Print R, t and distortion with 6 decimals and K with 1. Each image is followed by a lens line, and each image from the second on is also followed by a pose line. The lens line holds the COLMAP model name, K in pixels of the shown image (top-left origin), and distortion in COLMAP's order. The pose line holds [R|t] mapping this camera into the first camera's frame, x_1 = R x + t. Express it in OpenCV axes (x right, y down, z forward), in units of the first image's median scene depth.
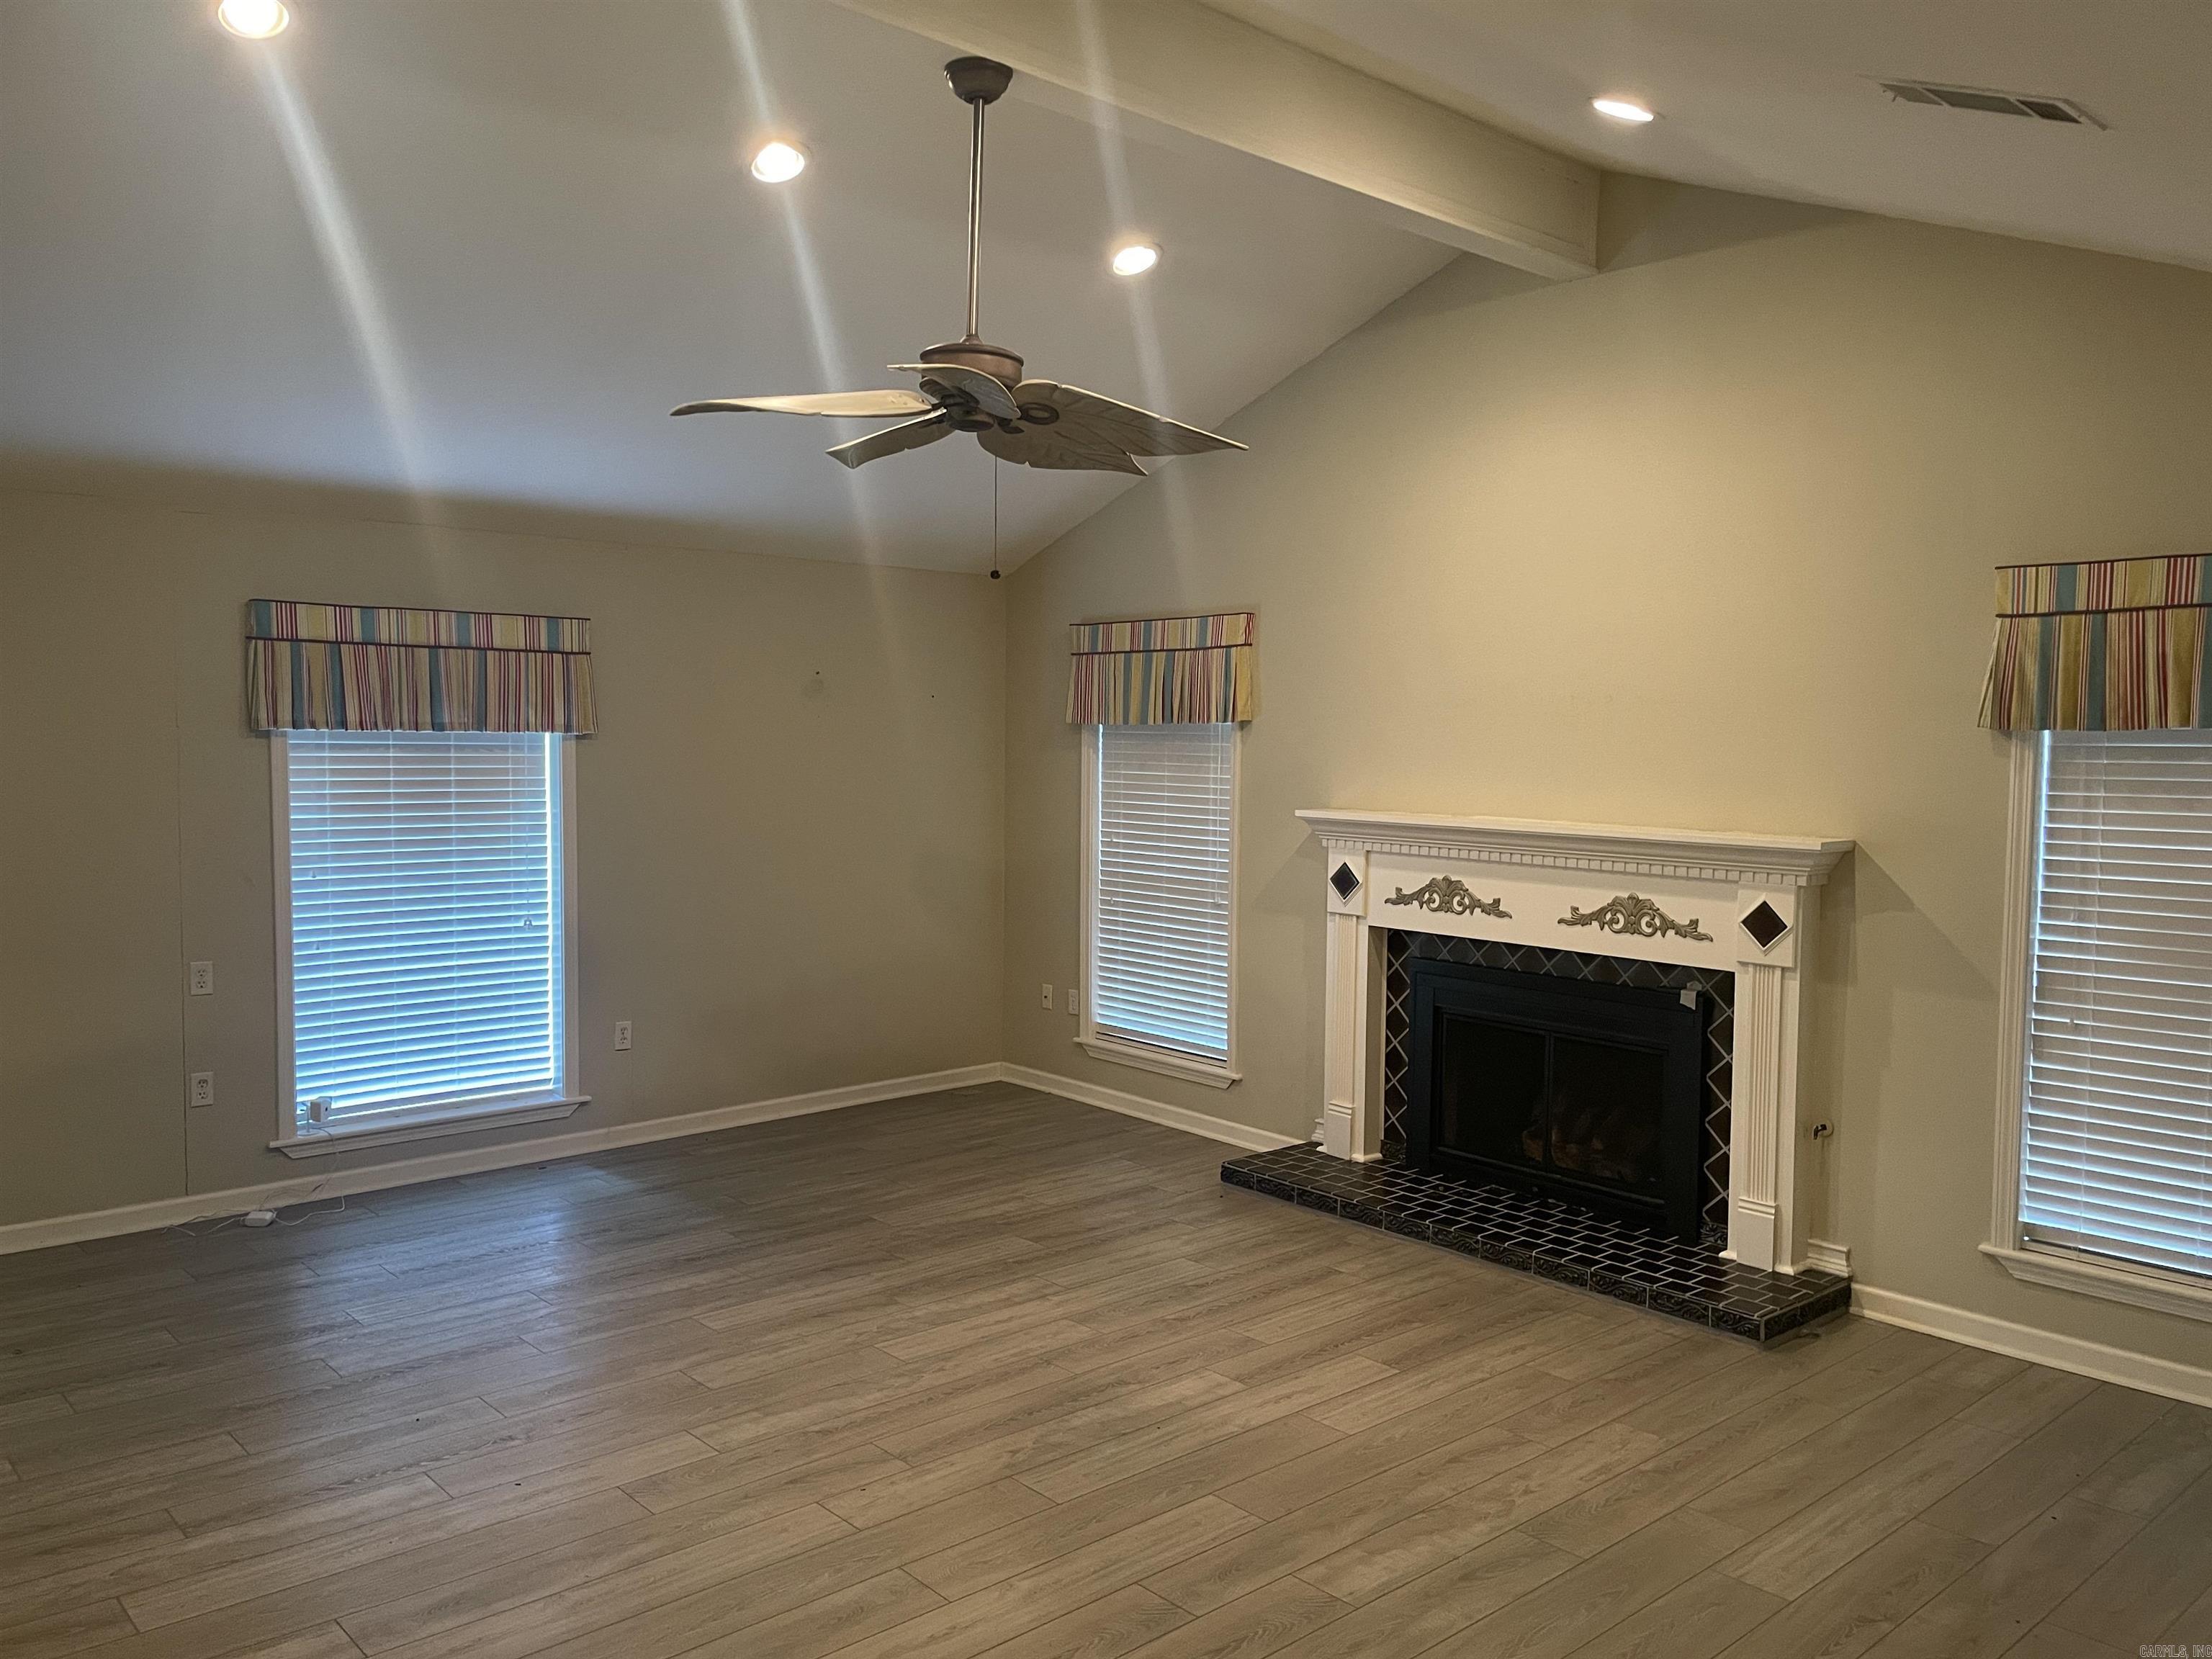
lens RADIAL K [[1664.4, 0, 1102.4], [0, 1664.4, 839.9], [0, 0, 1]] dist [0.102749, -0.133941]
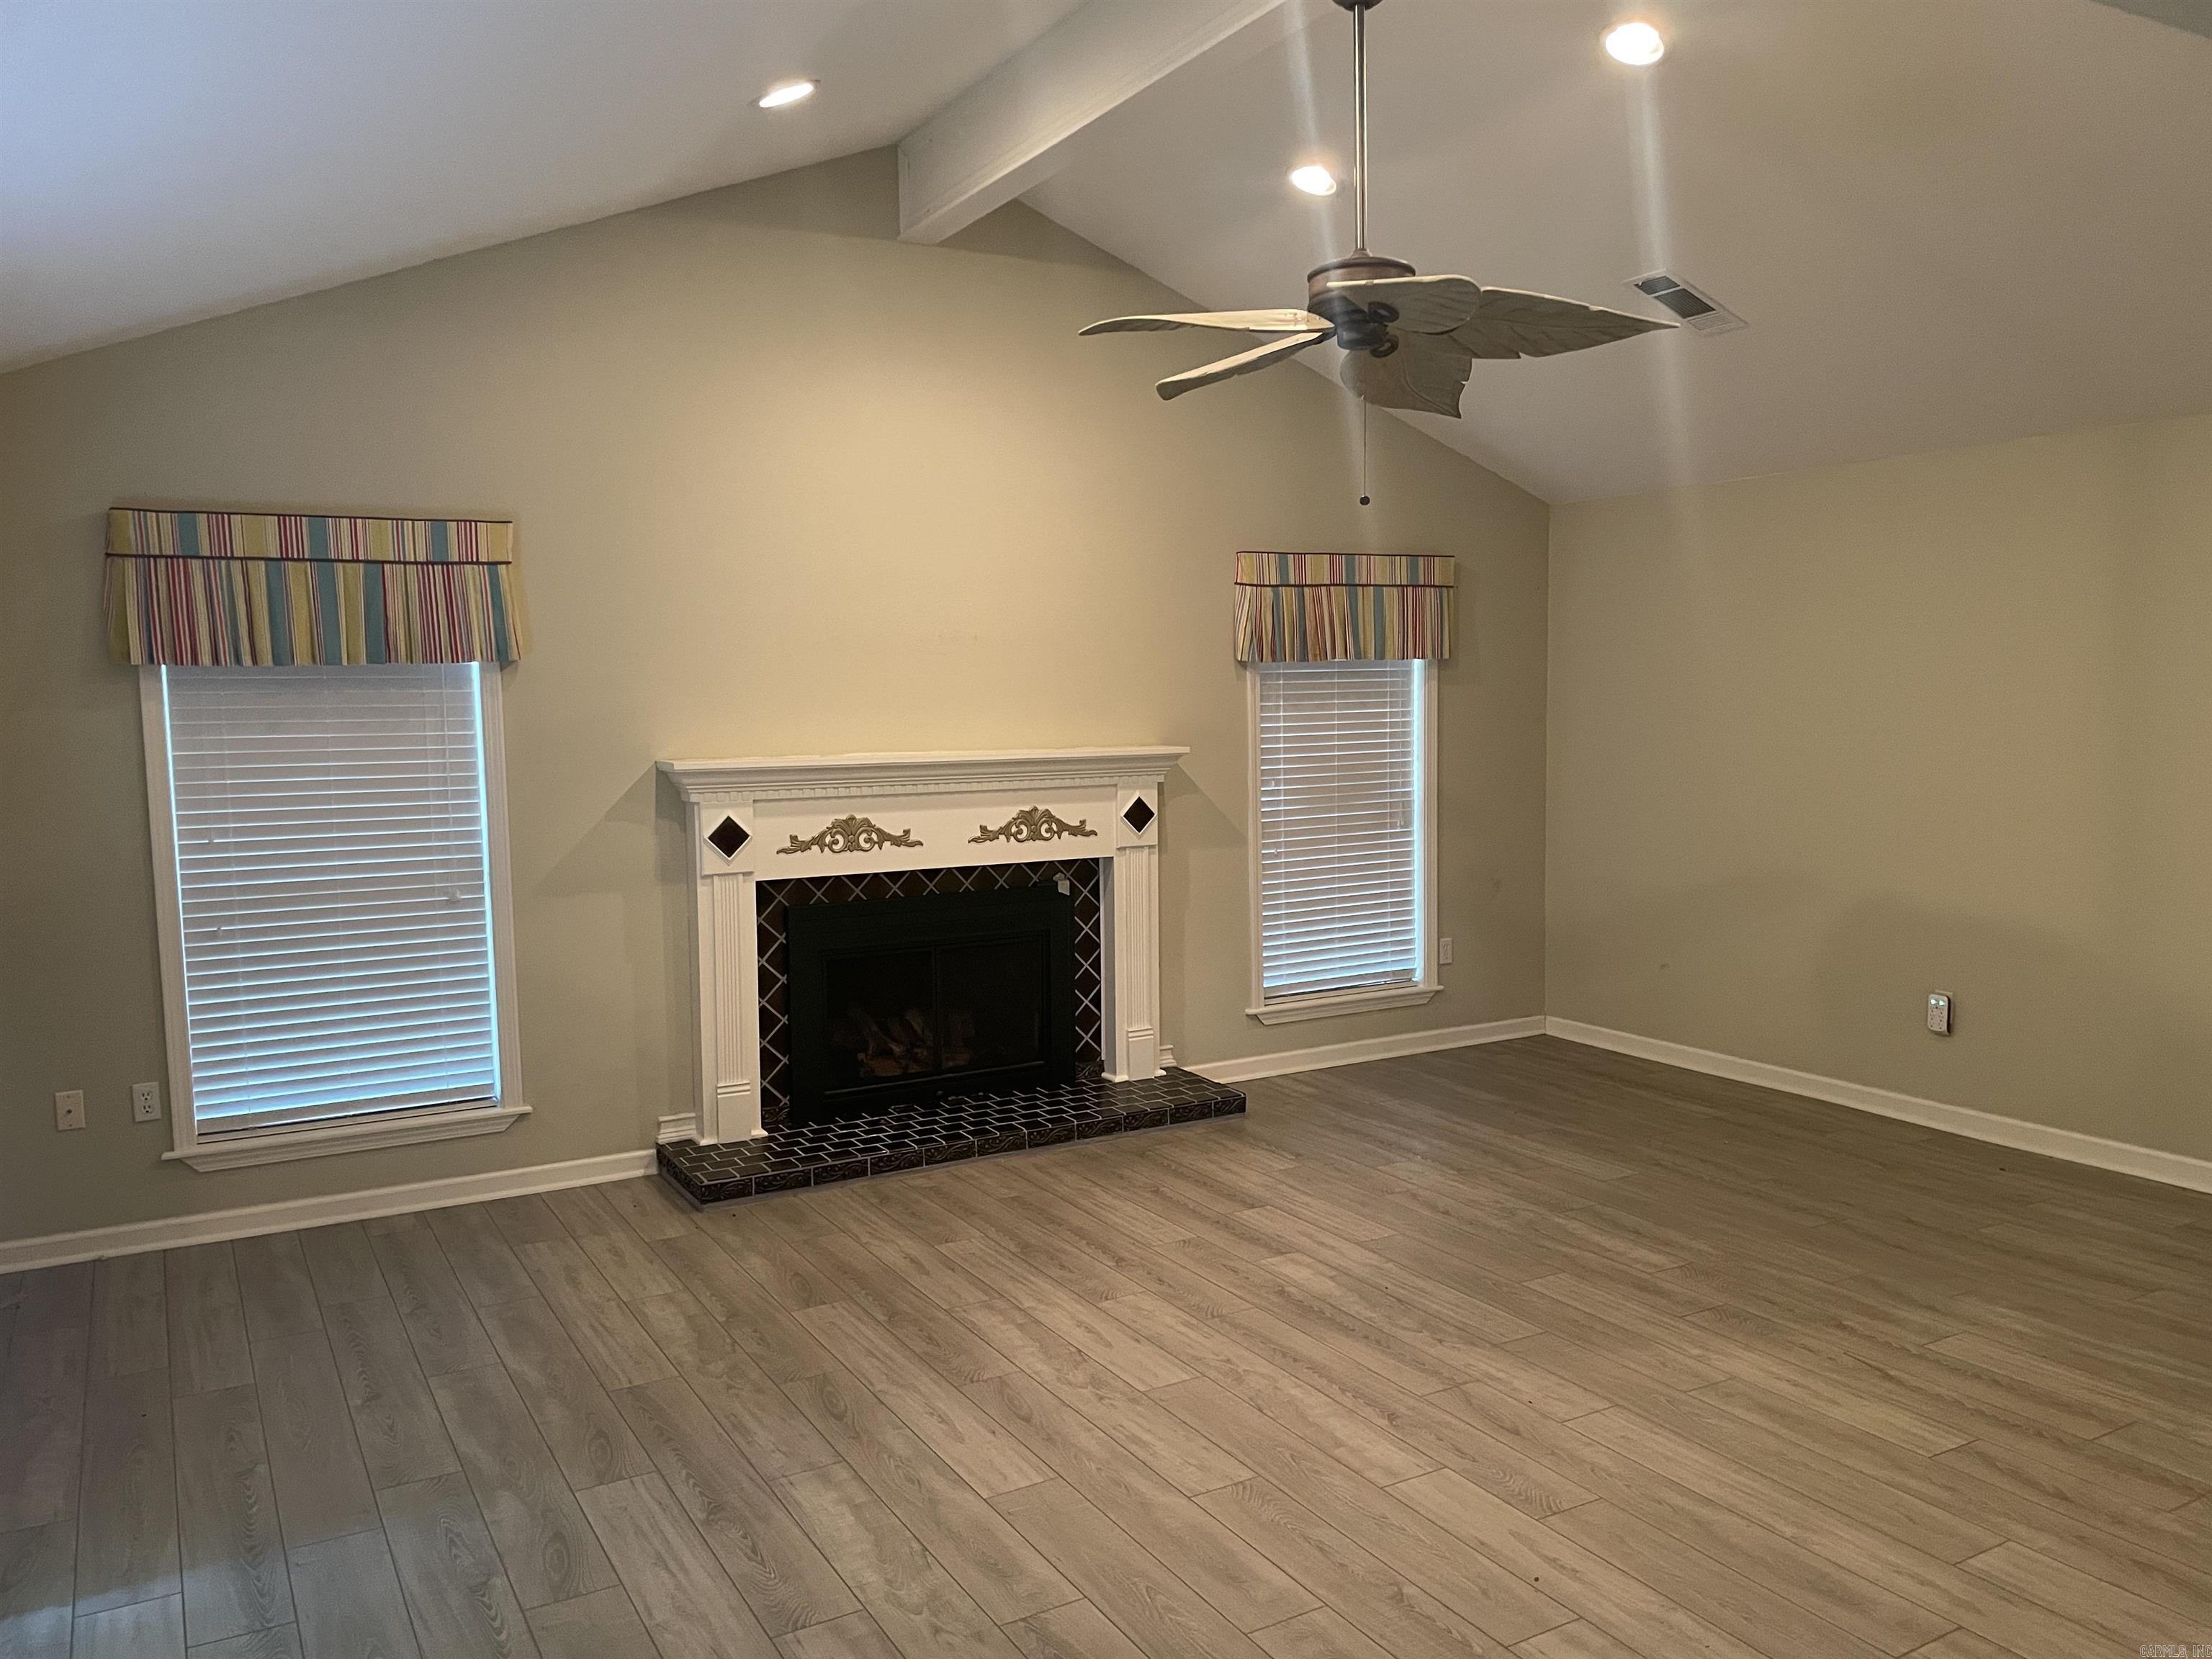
lens RADIAL K [[1664.4, 0, 1102.4], [0, 1664.4, 839.9], [0, 0, 1]] dist [0.102749, -0.133941]
pose [[0.210615, -0.106743, 0.971724, -0.785859], [0.080014, 0.992568, 0.091690, -0.046135], [-0.974289, 0.058440, 0.217591, 0.687904]]
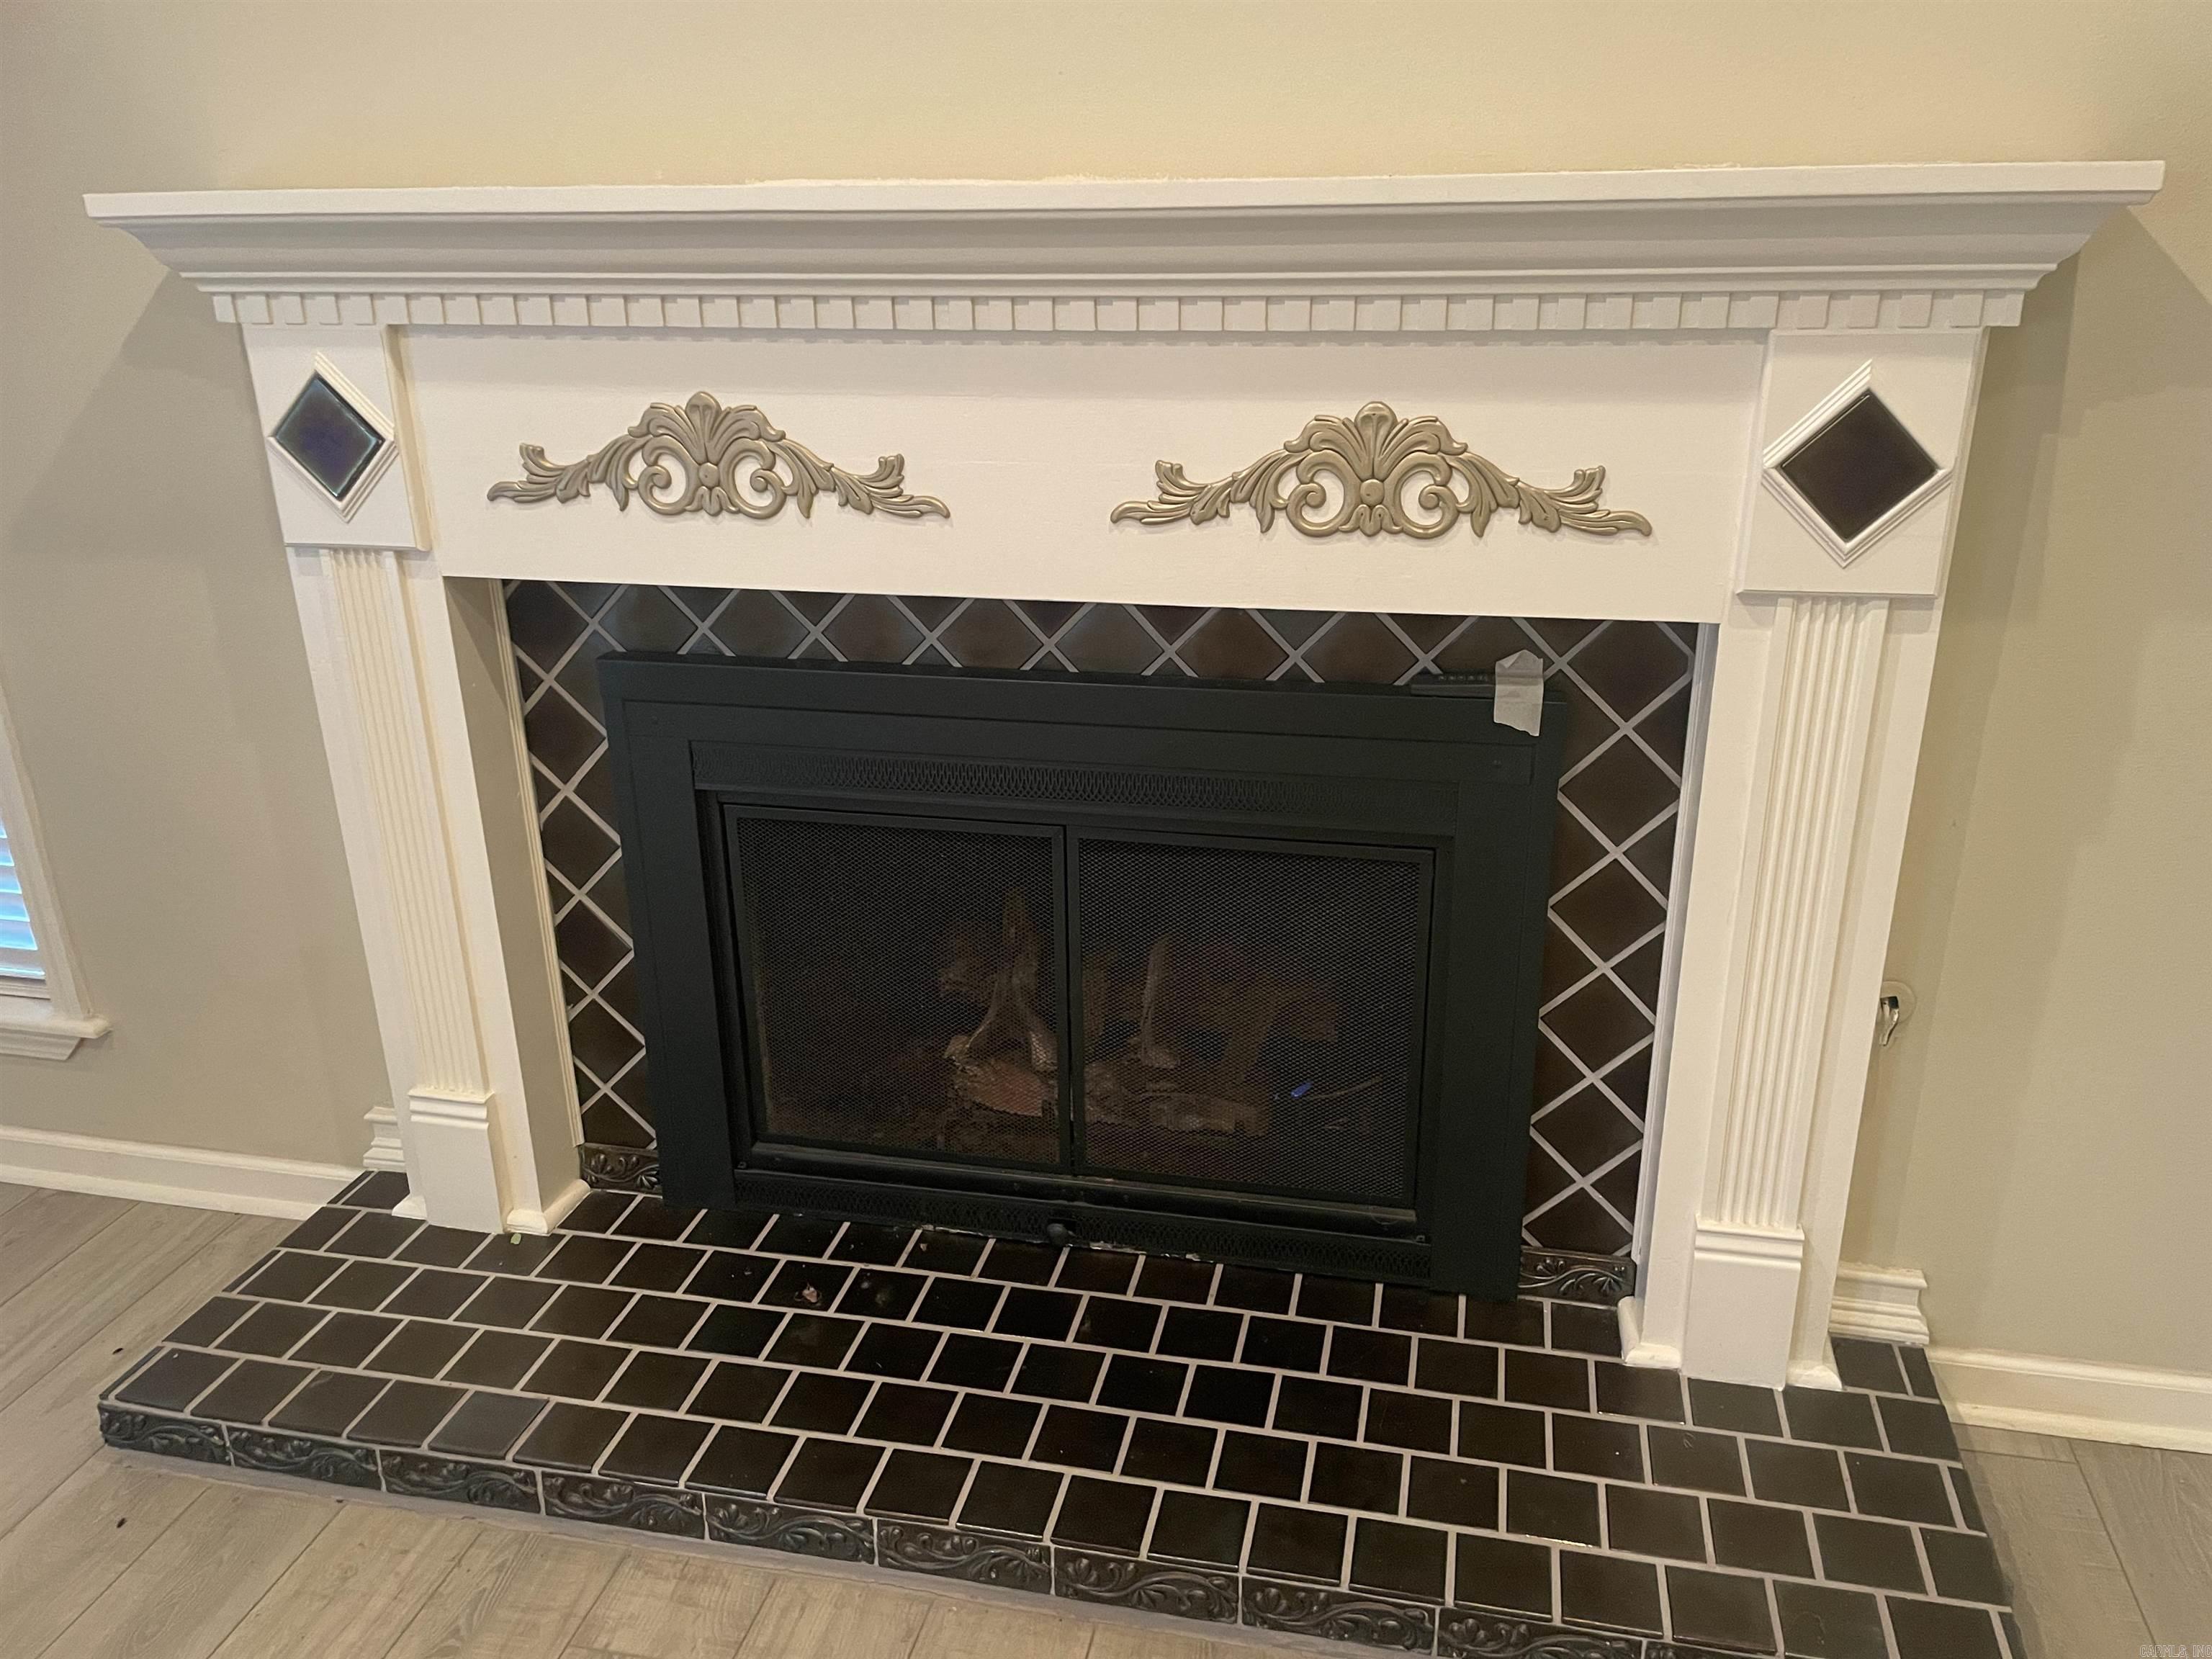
lens RADIAL K [[1664.4, 0, 1102.4], [0, 1664.4, 839.9], [0, 0, 1]] dist [0.102749, -0.133941]
pose [[0.810921, -0.232089, 0.537161, 0.087791], [0.064763, 0.947937, 0.311802, 0.008149], [-0.581561, -0.218059, 0.783733, 0.752858]]
